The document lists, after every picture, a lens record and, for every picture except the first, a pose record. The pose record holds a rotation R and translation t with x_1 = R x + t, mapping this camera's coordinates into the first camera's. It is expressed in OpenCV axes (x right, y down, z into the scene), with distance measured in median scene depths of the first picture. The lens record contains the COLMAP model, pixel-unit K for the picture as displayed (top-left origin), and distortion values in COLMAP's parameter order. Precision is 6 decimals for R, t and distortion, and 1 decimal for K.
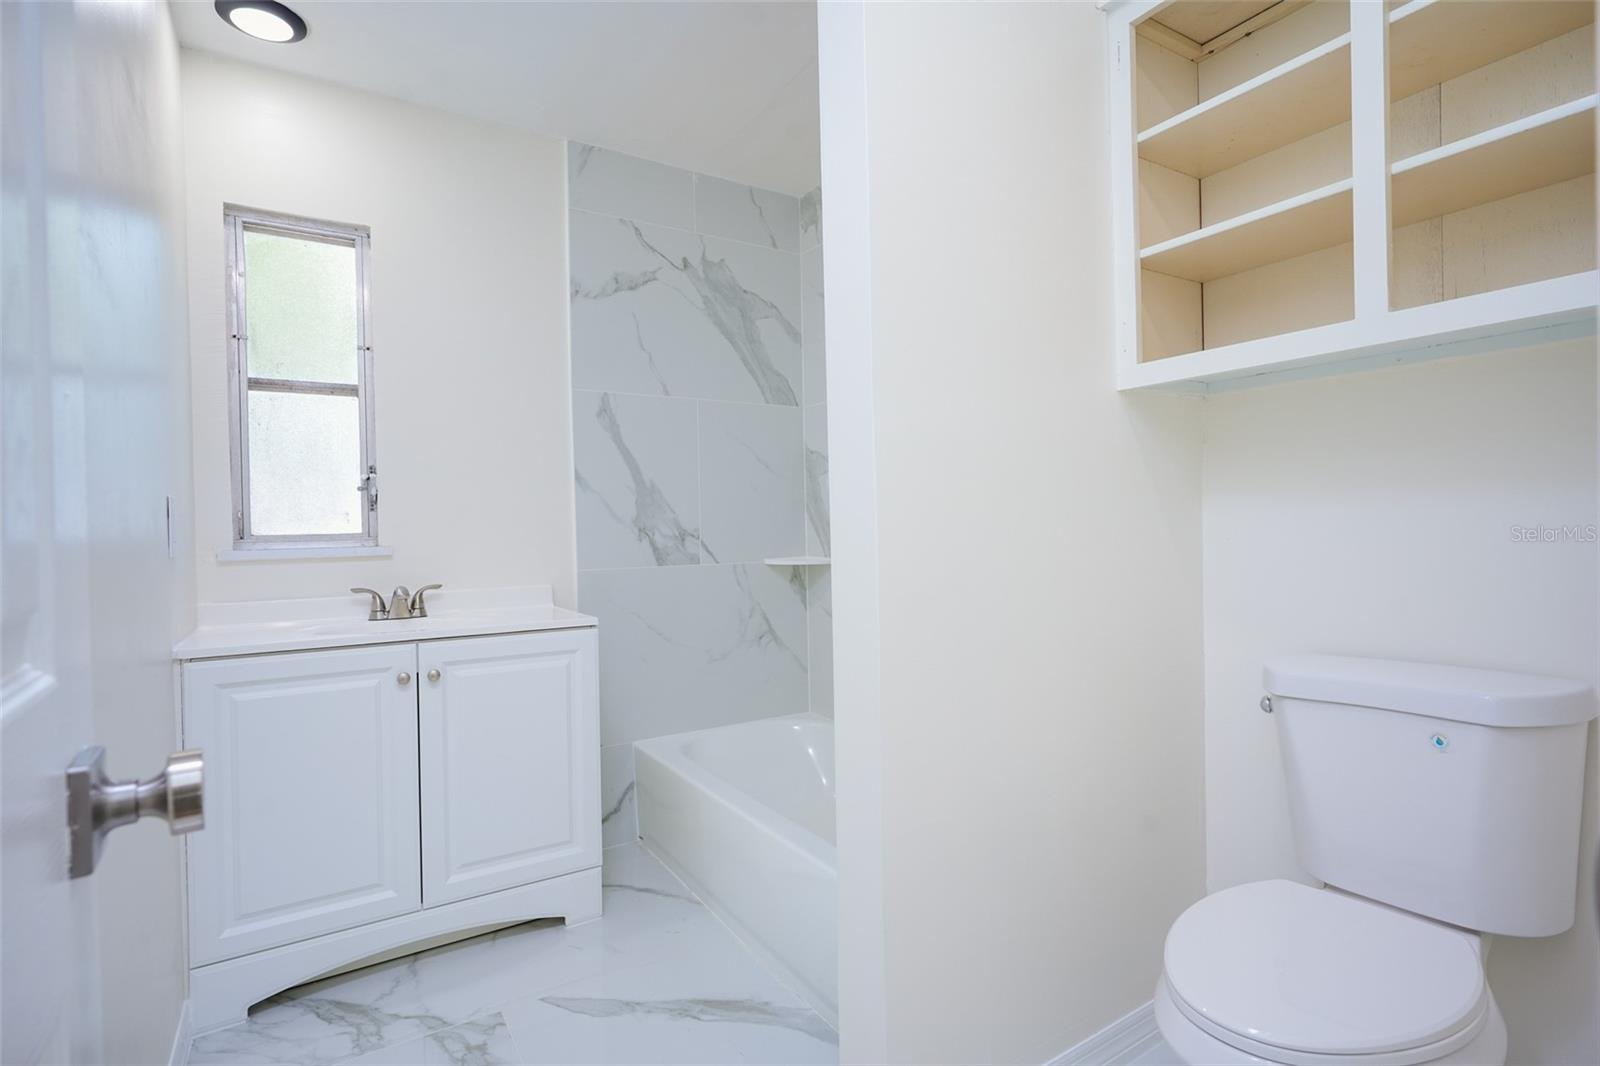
lens RADIAL K [[782.4, 0, 800.0], [0, 782.4, 533.0], [0, 0, 1]] dist [0.000606, 0.000702]
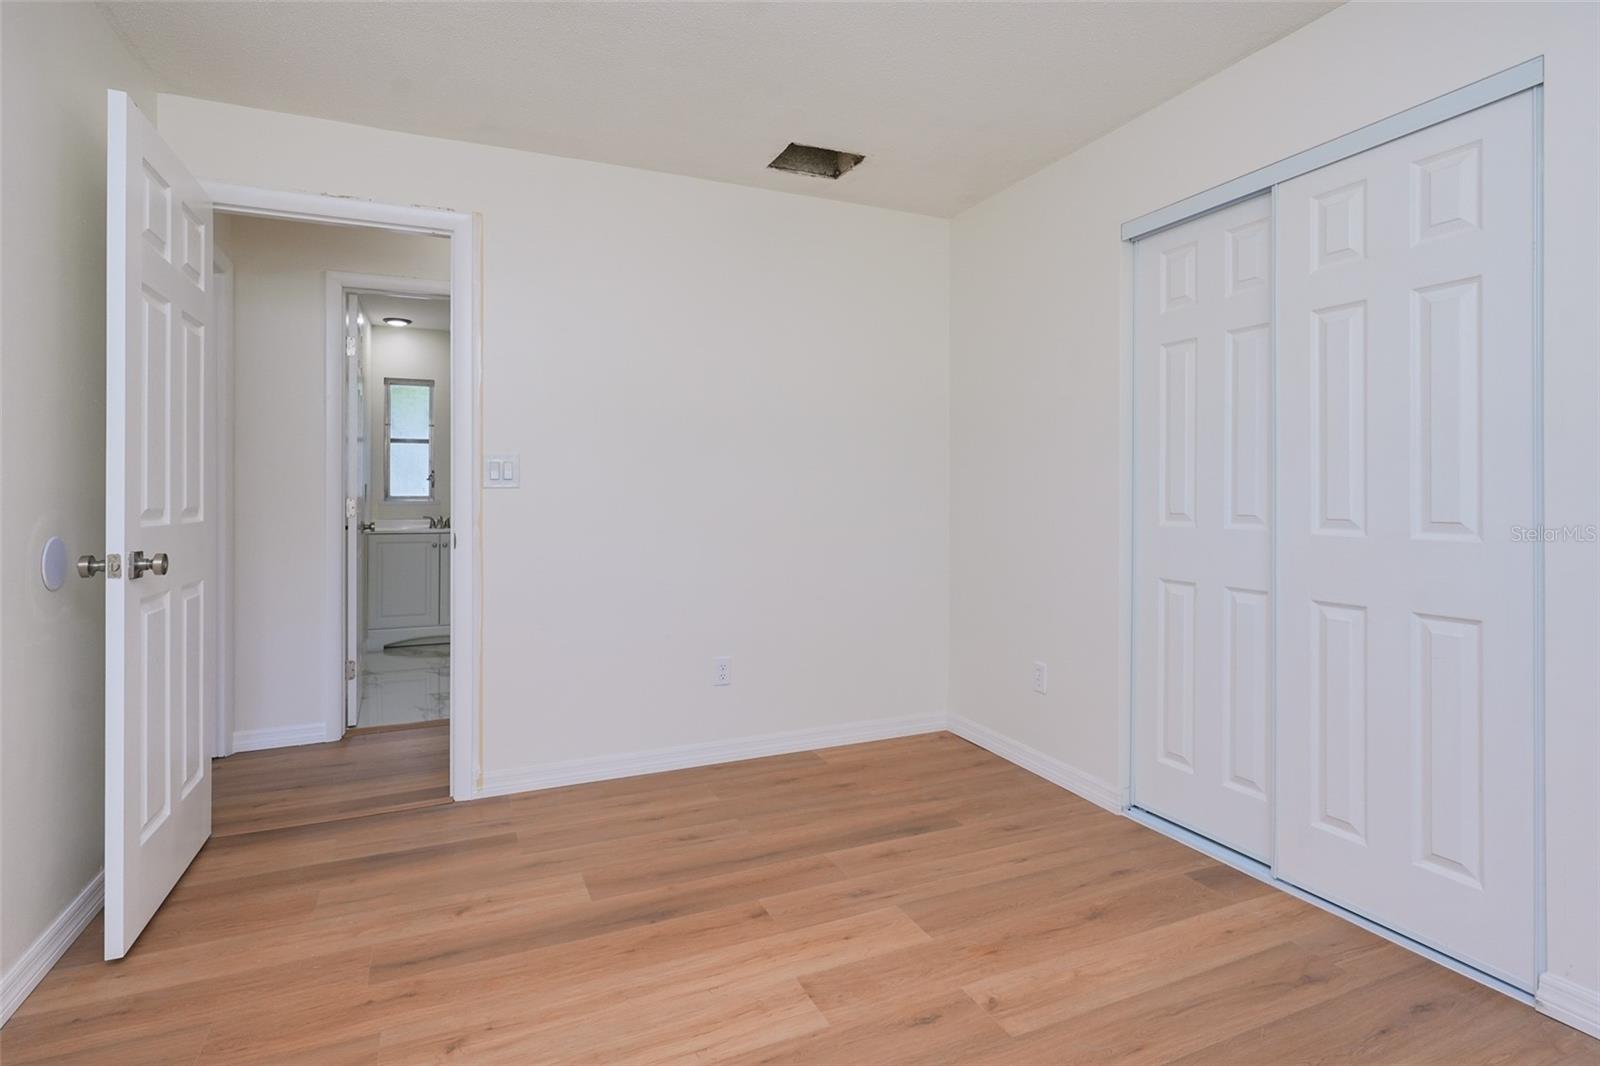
lens RADIAL K [[804.1, 0, 803.3], [0, 804.1, 492.7], [0, 0, 1]] dist [0.000706, 0.000468]
pose [[0.989142, 0.022876, -0.145169, 1.082642], [-0.023959, 0.999697, -0.005718, -0.024697], [0.144994, 0.009134, 0.989390, -1.498294]]
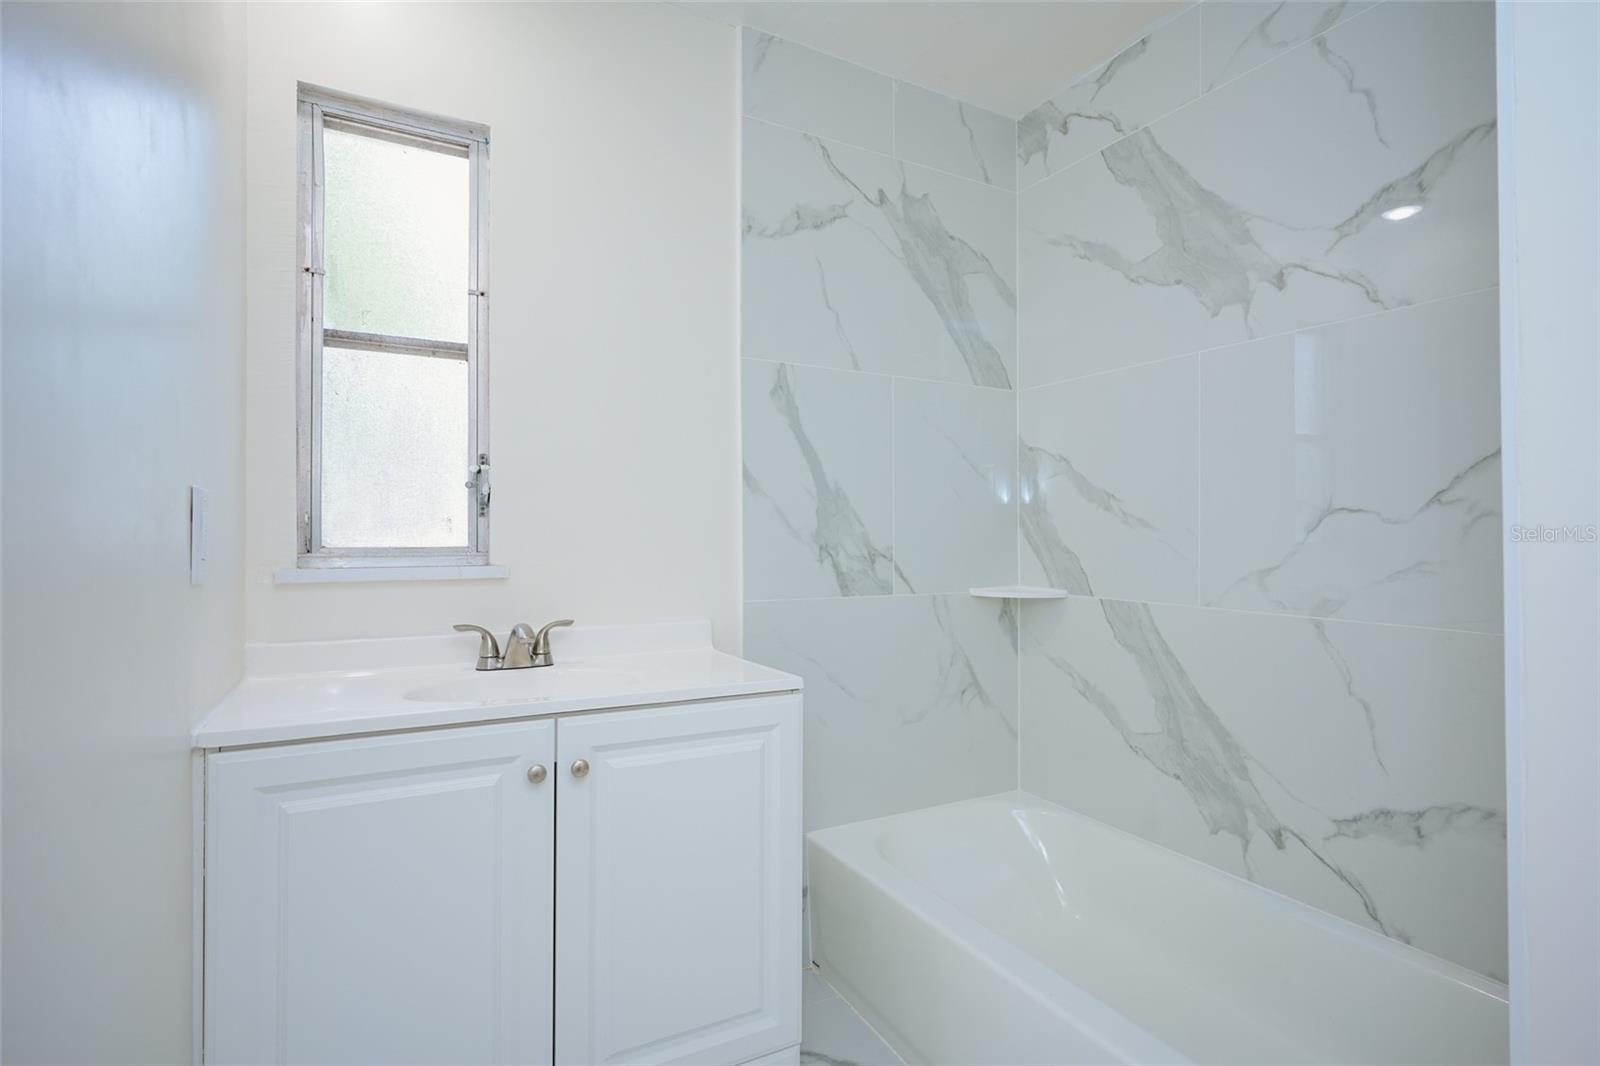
lens RADIAL K [[778.2, 0, 800.0], [0, 778.2, 533.0], [0, 0, 1]] dist [0.001744, 0.000251]
pose [[0.997534, 0.018685, -0.067659, -0.202693], [-0.019757, 0.999689, -0.015213, -0.007441], [0.067354, 0.016512, 0.997593, 0.298320]]
